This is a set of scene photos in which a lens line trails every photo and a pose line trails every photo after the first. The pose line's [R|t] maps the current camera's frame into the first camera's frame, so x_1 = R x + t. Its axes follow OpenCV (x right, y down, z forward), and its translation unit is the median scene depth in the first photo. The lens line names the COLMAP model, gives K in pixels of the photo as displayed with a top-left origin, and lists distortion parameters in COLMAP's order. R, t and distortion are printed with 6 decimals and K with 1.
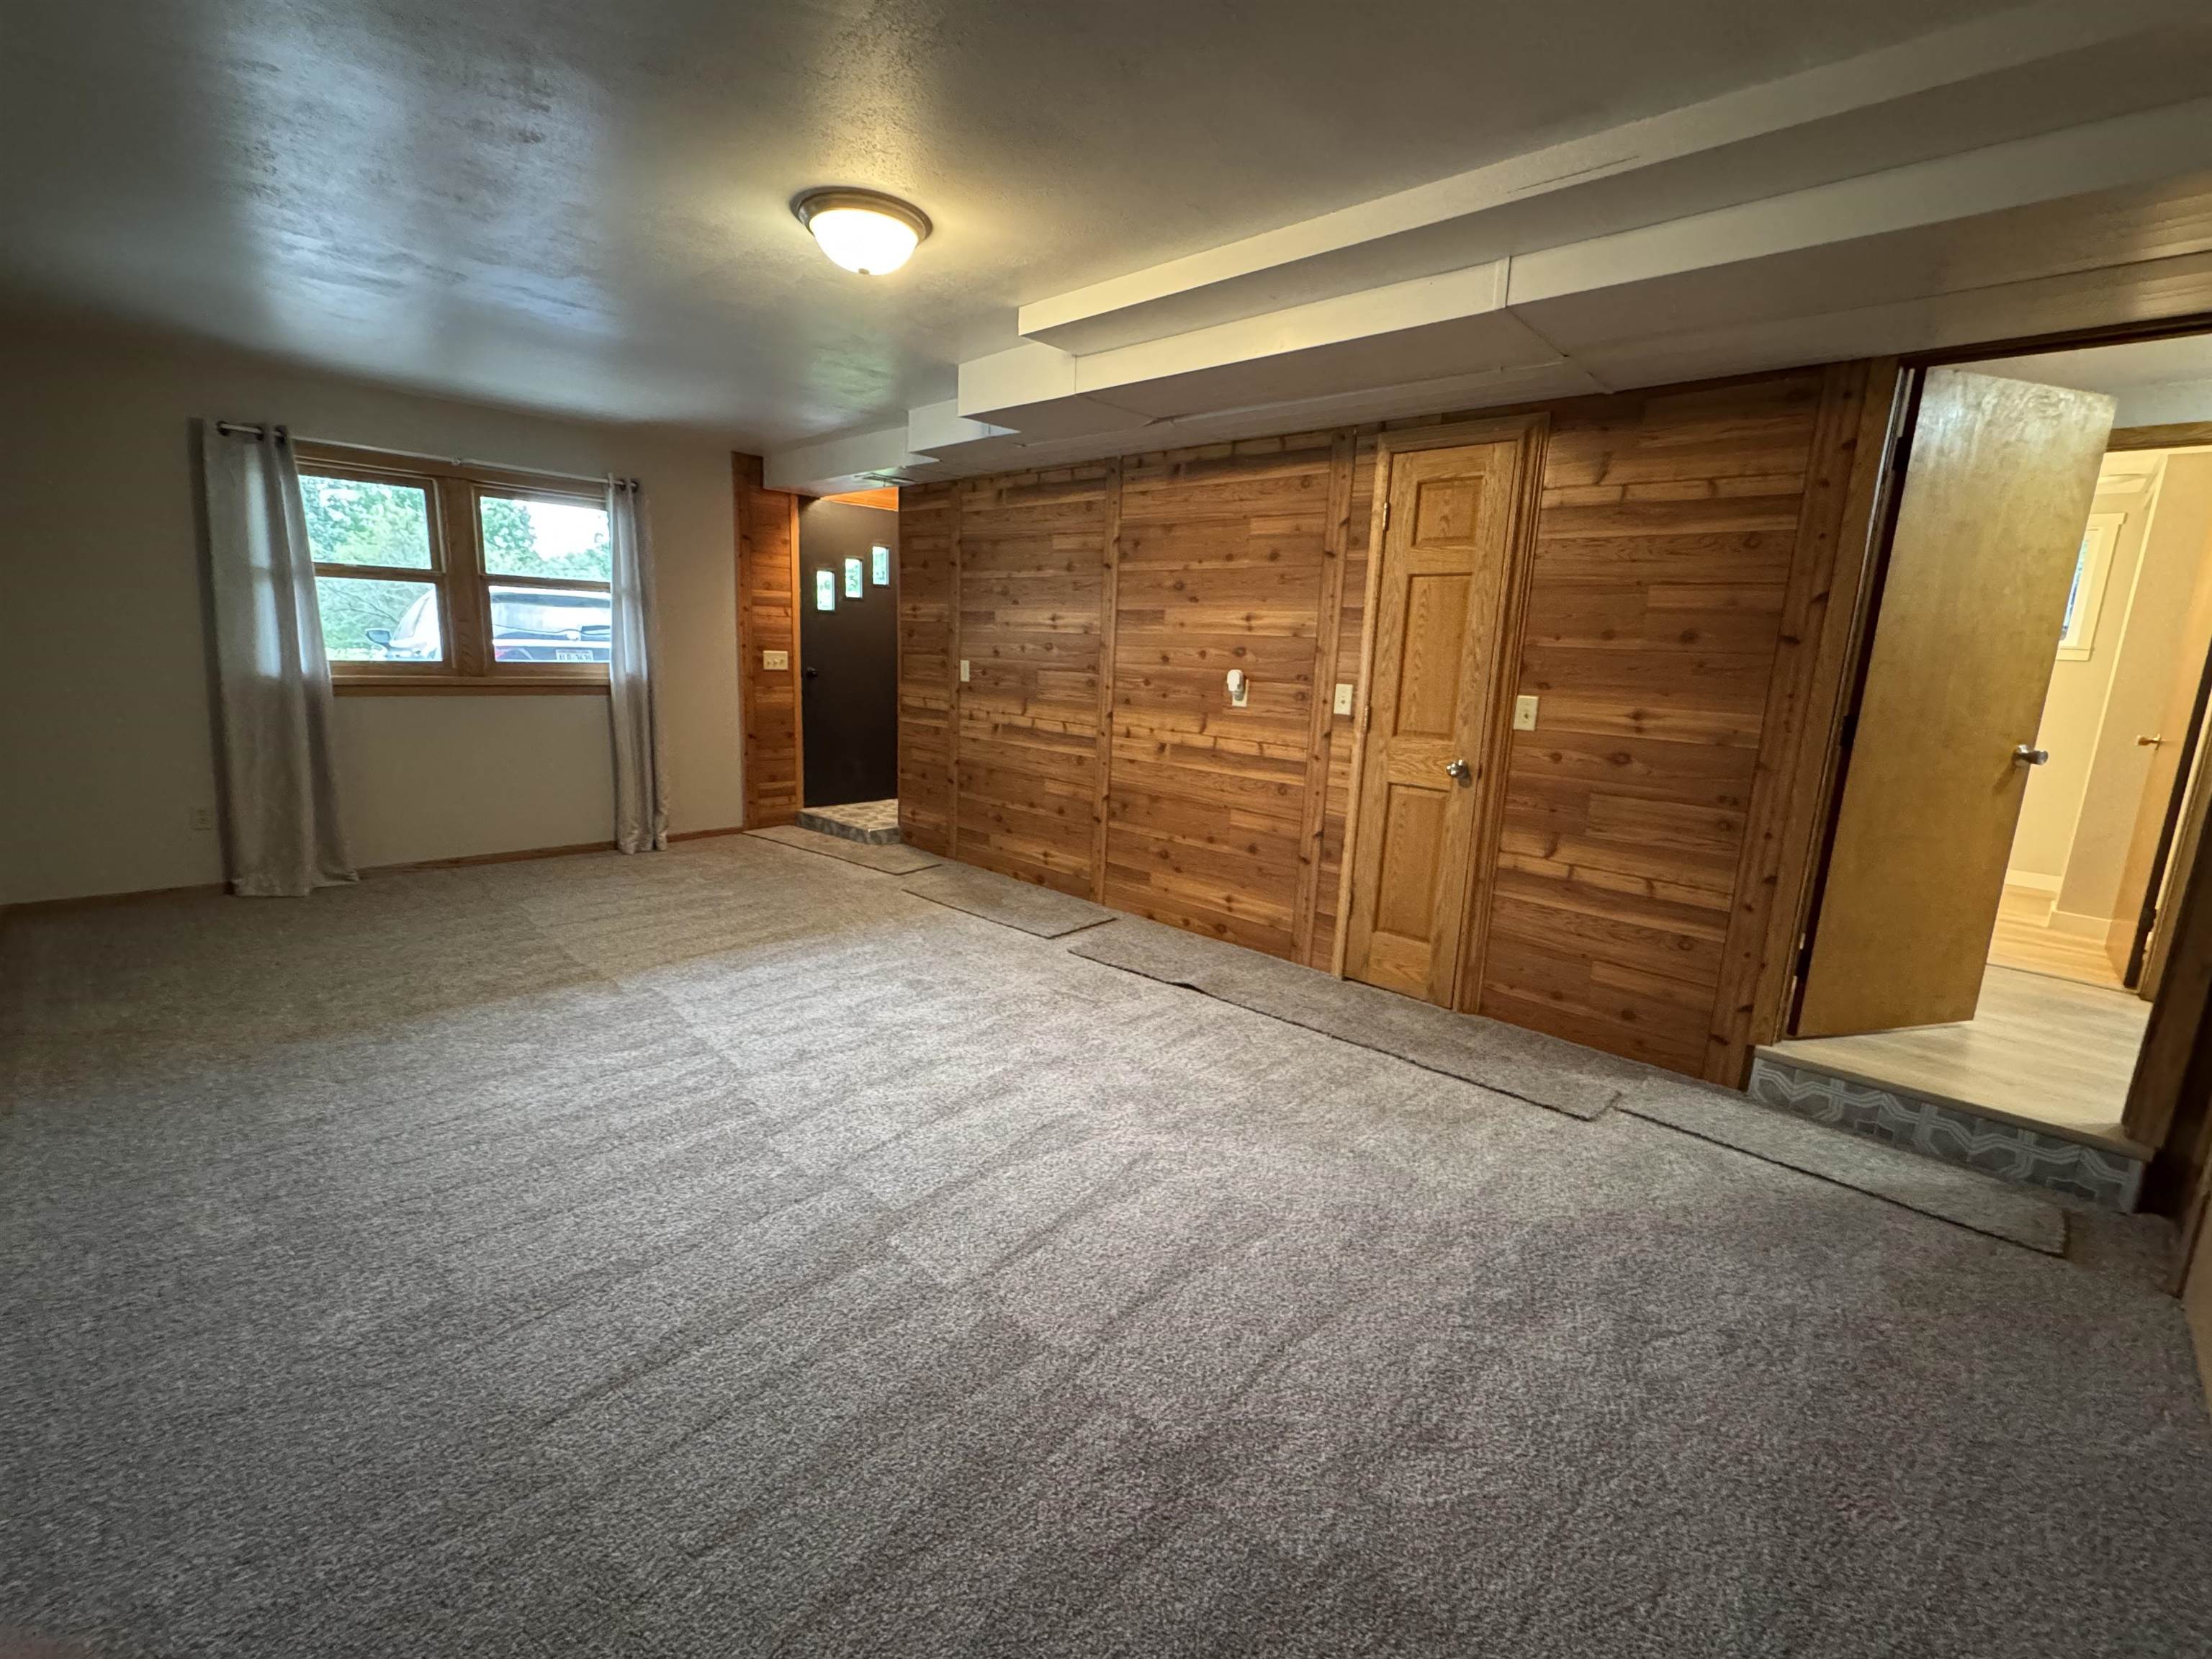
lens RADIAL K [[967.6, 0, 1103.3], [0, 967.6, 832.4], [0, 0, 1]] dist [-0.002573, -0.000075]
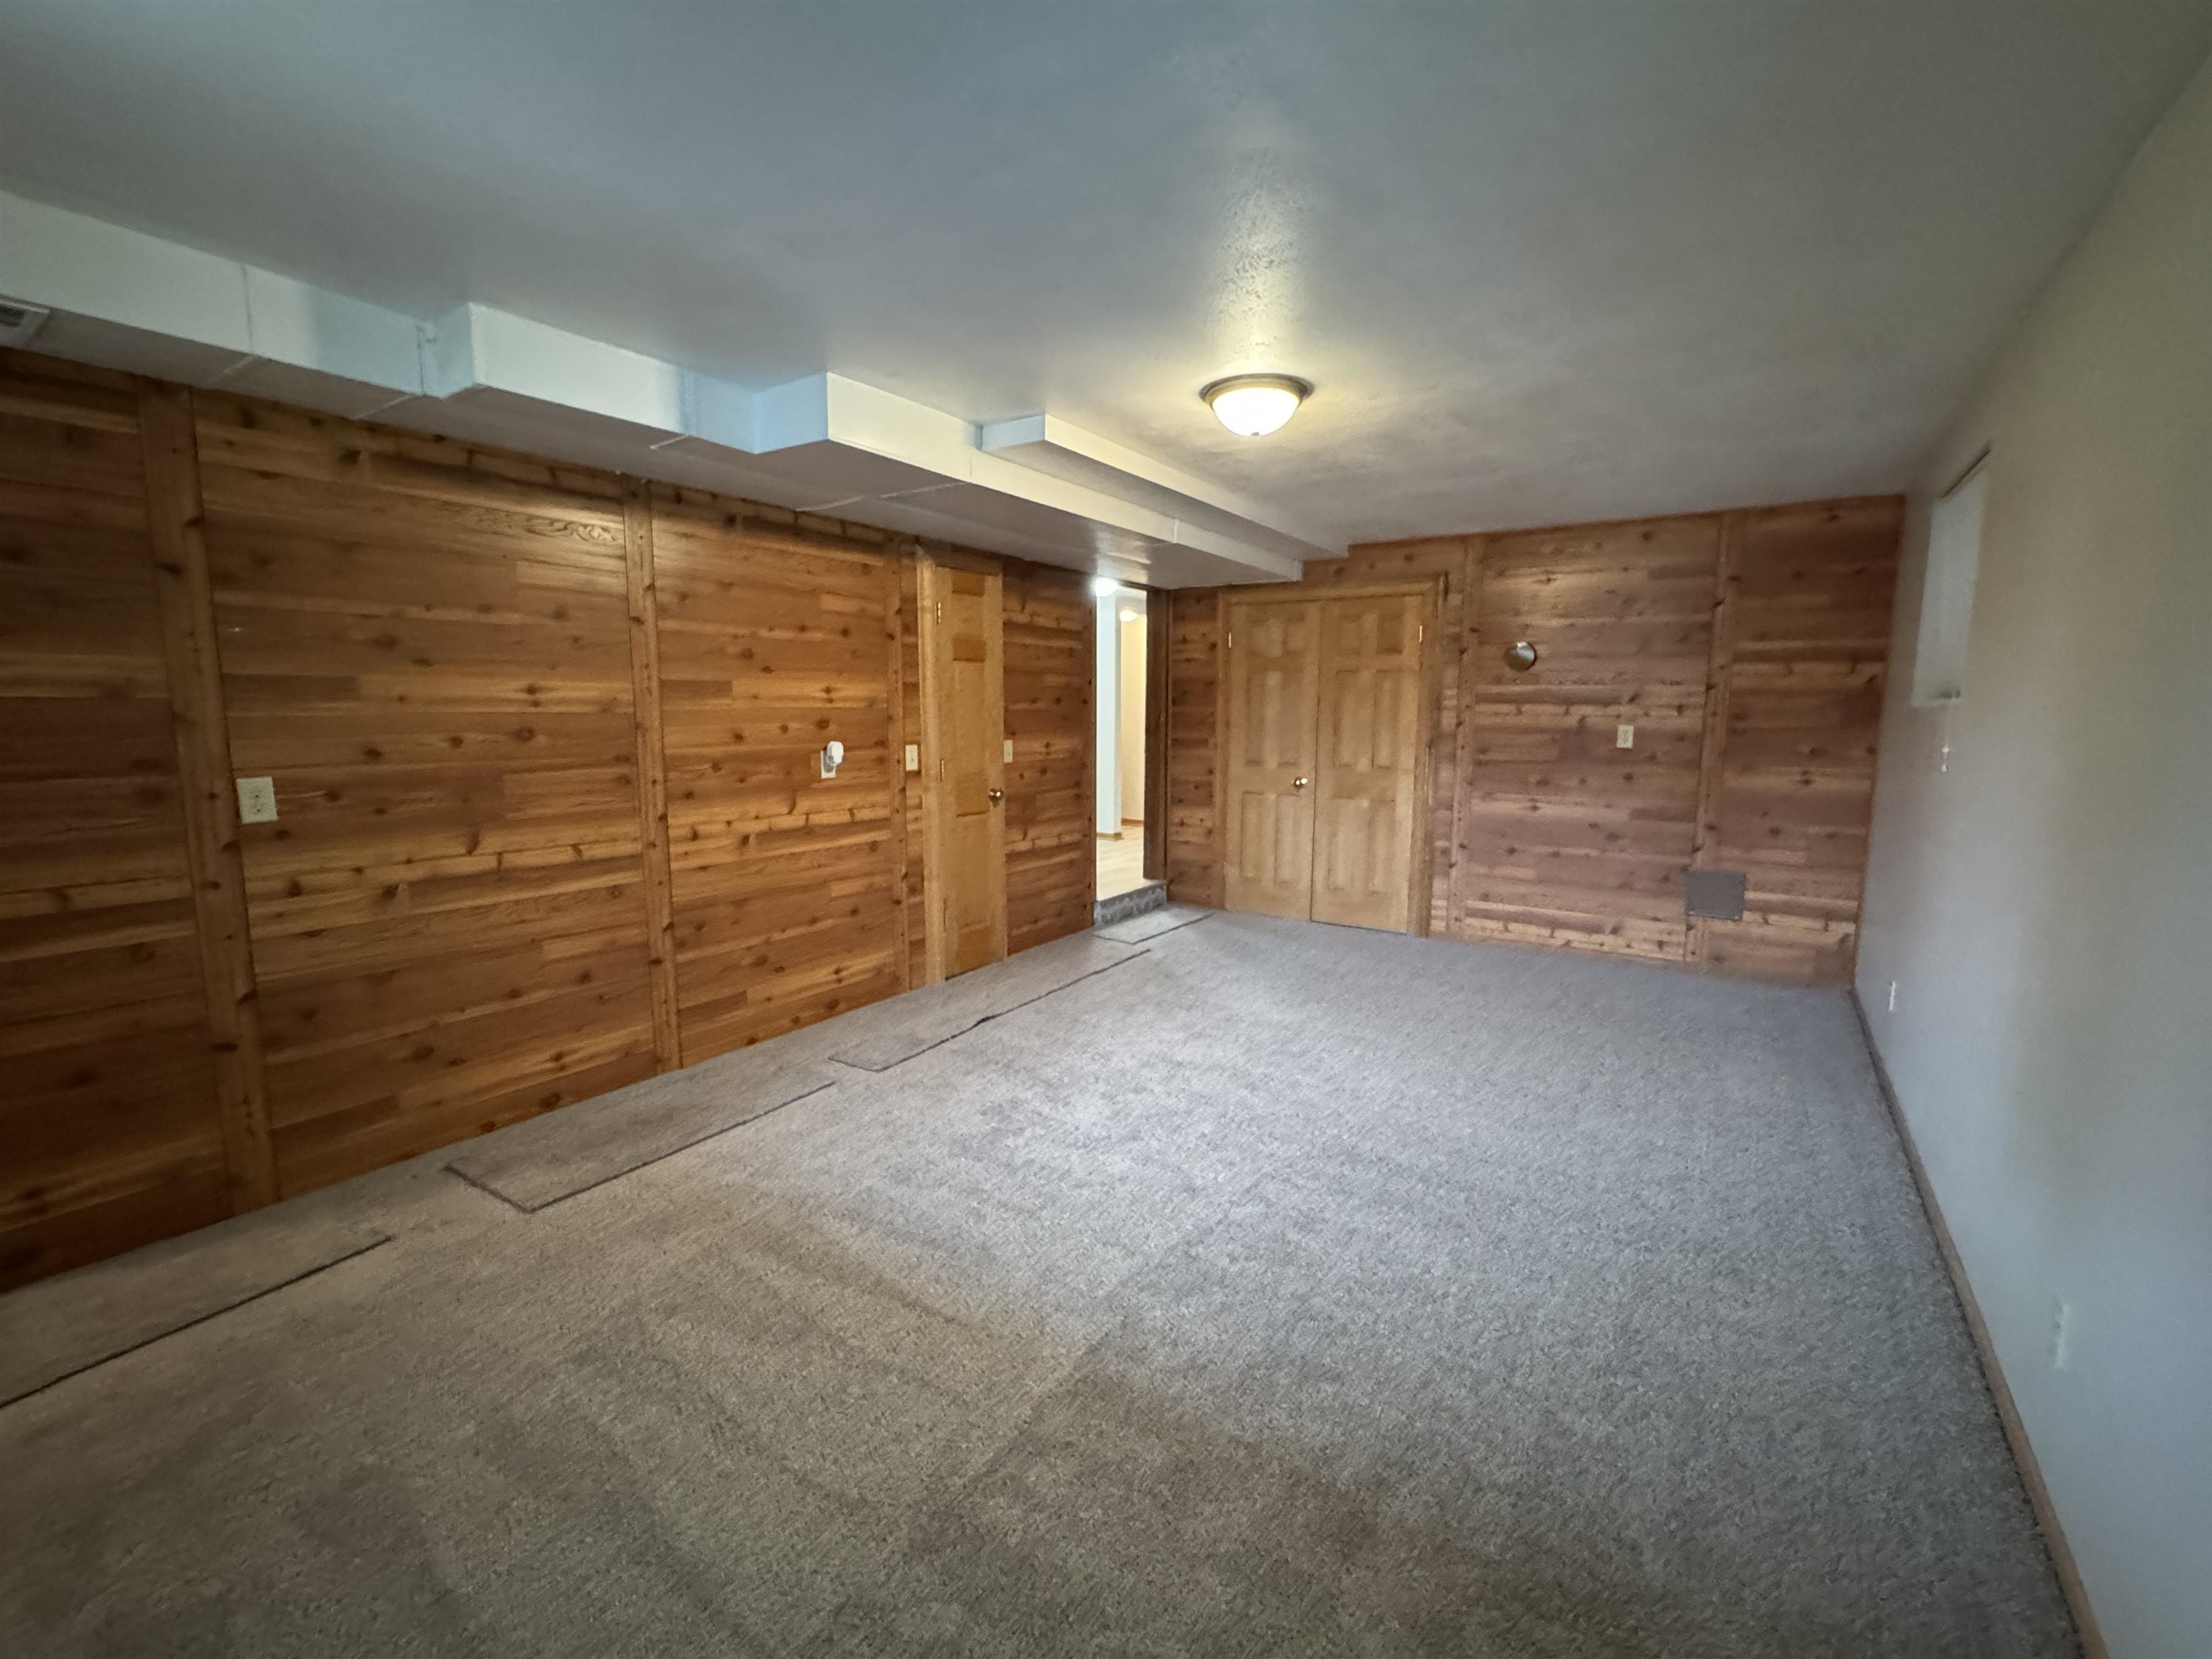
lens RADIAL K [[967.6, 0, 1105.0], [0, 967.6, 830.8], [0, 0, 1]] dist [-0.002573, -0.000075]
pose [[-0.186199, -0.163787, 0.968764, -0.852293], [0.182795, 0.963017, 0.197949, -0.214043], [-0.965358, 0.213943, -0.149374, 0.849615]]
